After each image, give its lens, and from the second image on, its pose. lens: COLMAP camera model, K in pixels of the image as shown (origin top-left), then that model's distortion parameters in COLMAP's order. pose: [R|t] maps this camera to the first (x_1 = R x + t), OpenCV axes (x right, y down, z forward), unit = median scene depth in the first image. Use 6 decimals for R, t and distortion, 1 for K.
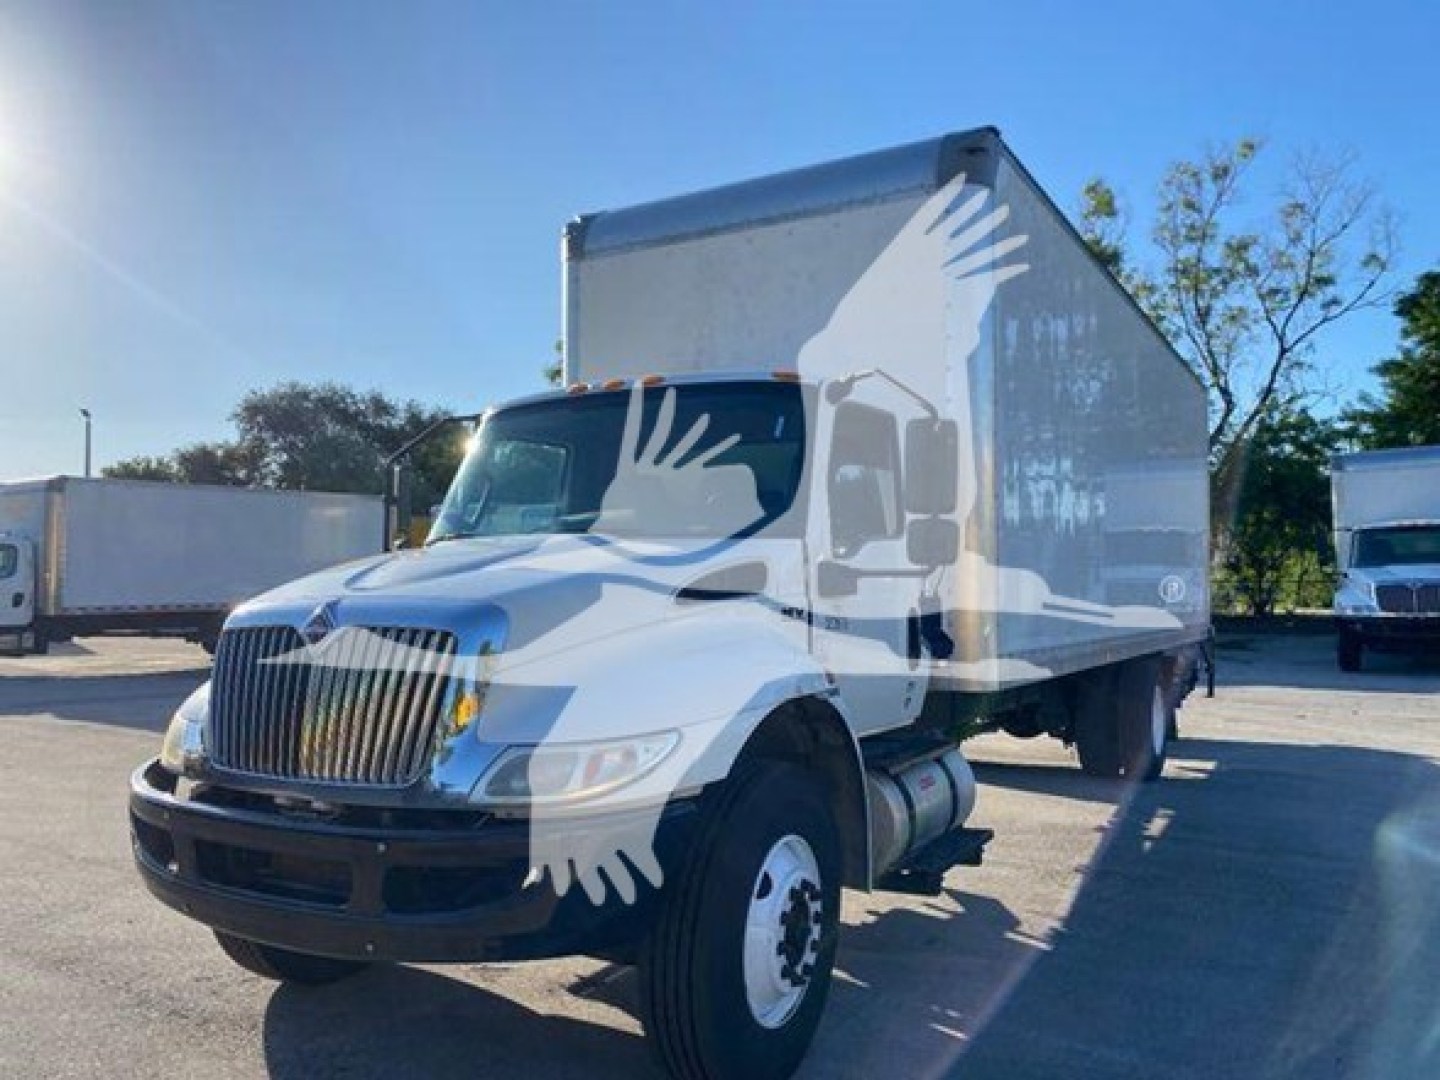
lens RADIAL K [[1105.2, 0, 724.5], [0, 1105.2, 506.0], [0, 0, 1]] dist [-0.000725, 0.000134]
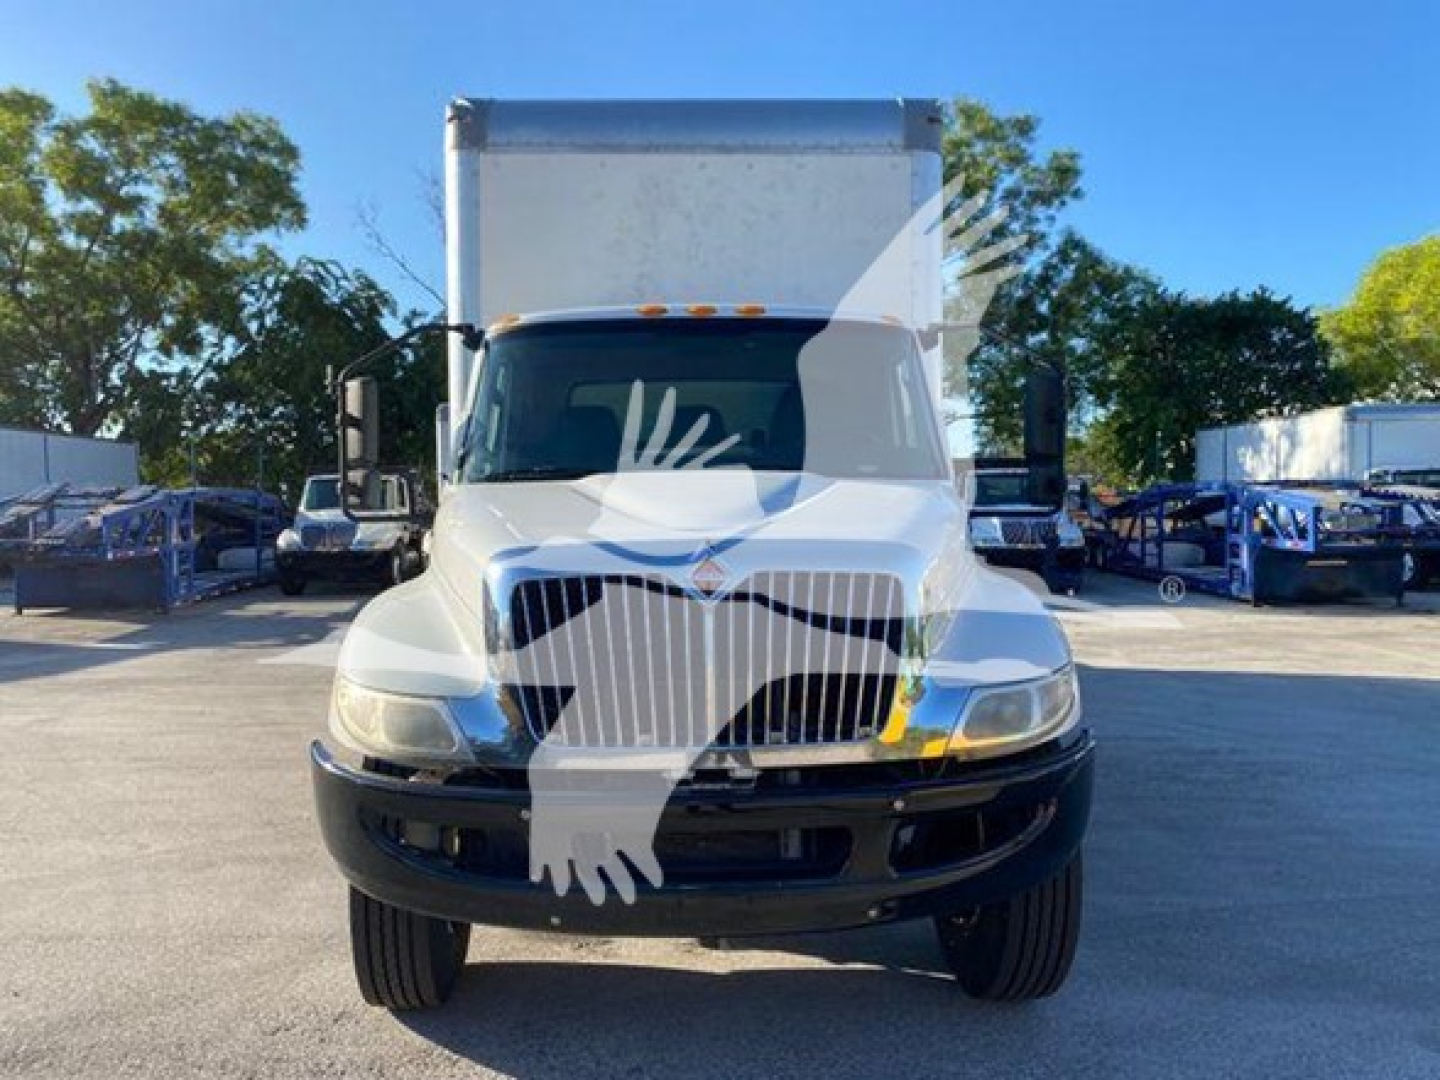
lens RADIAL K [[1104.0, 0, 720.0], [0, 1104.0, 540.0], [0, 0, 1]] dist [-0.001219, 0.001990]
pose [[0.851914, -0.011790, 0.523549, -0.091443], [-0.032615, 0.996611, 0.075513, 0.001936], [-0.522665, -0.081406, 0.848643, 0.030369]]
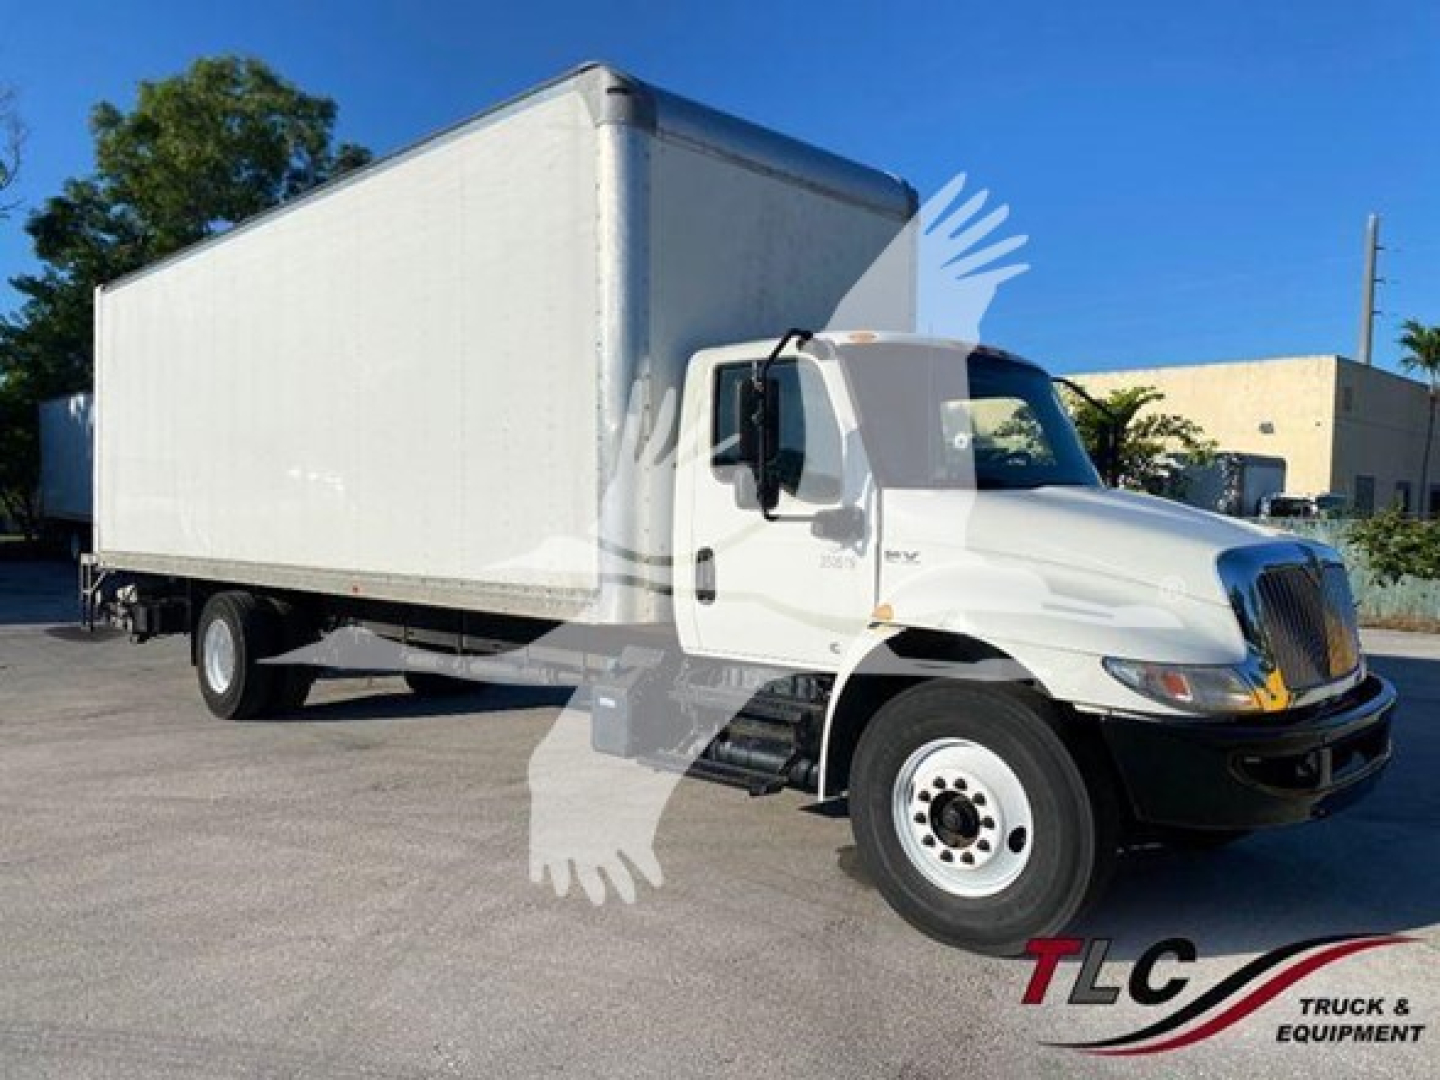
lens RADIAL K [[1099.4, 0, 720.0], [0, 1099.4, 540.0], [0, 0, 1]] dist [0.004523, -0.001164]
pose [[0.248934, -0.016535, 0.968379, -0.199365], [-0.083404, 0.995774, 0.038443, 0.009971], [-0.964923, -0.090336, 0.246503, 0.153580]]
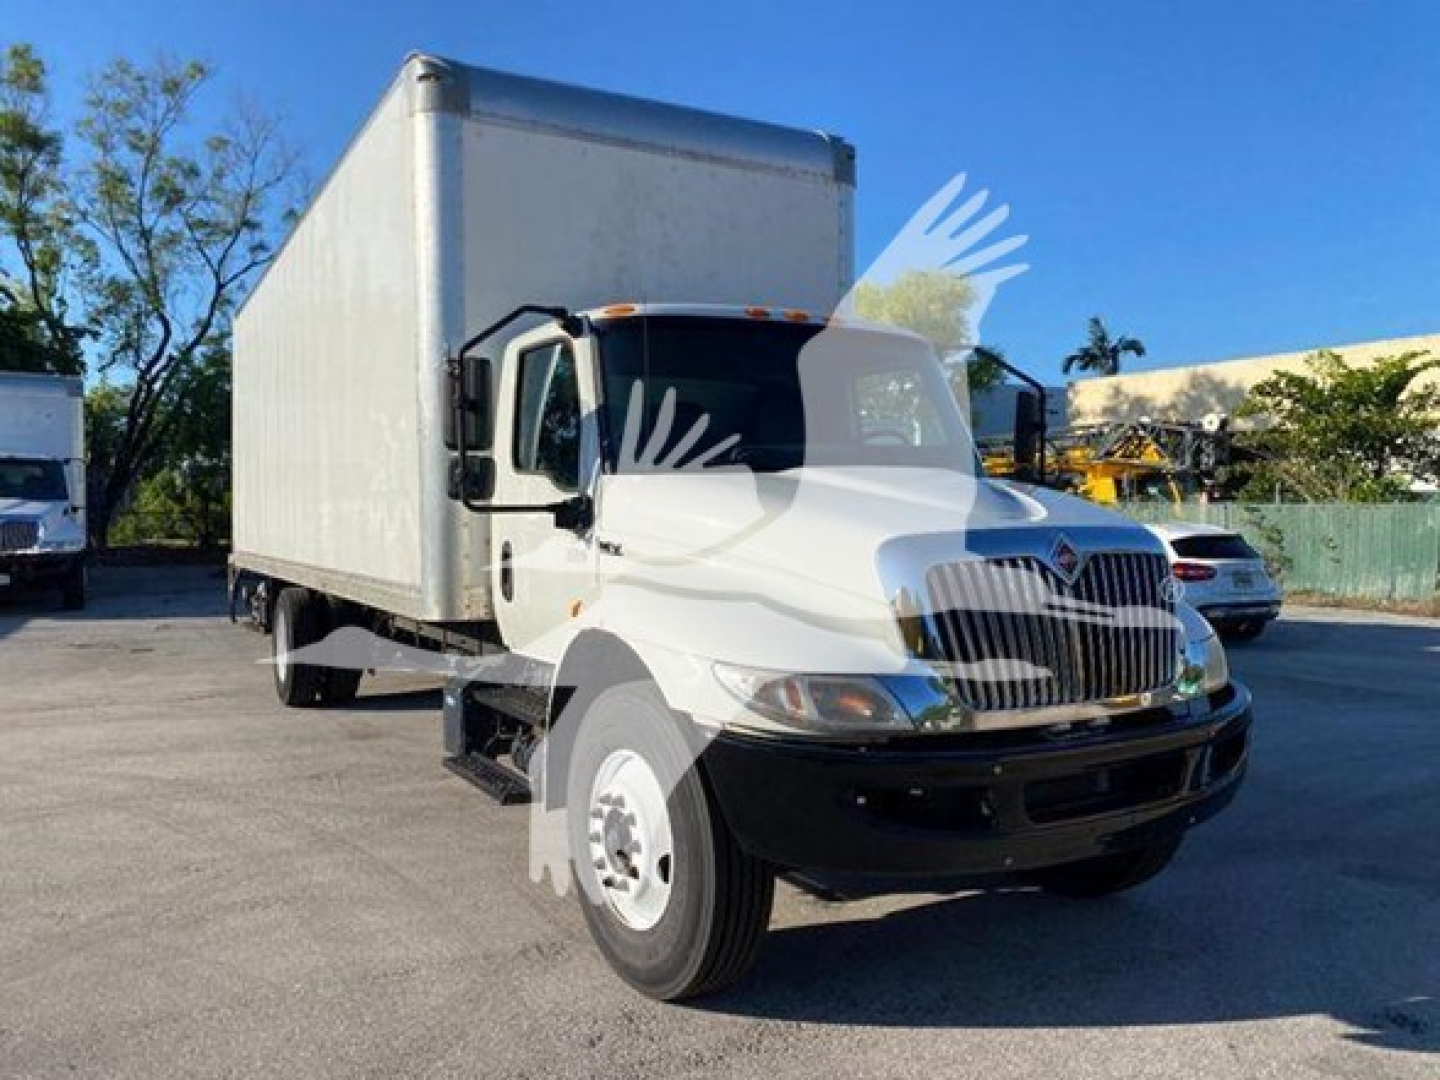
lens RADIAL K [[1111.9, 0, 702.1], [0, 1111.9, 536.8], [0, 0, 1]] dist [0.010637, -0.003497]
pose [[0.503497, -0.017471, 0.863820, -0.162128], [-0.059949, 0.996680, 0.055101, 0.006204], [-0.861915, -0.079528, 0.500778, 0.088360]]
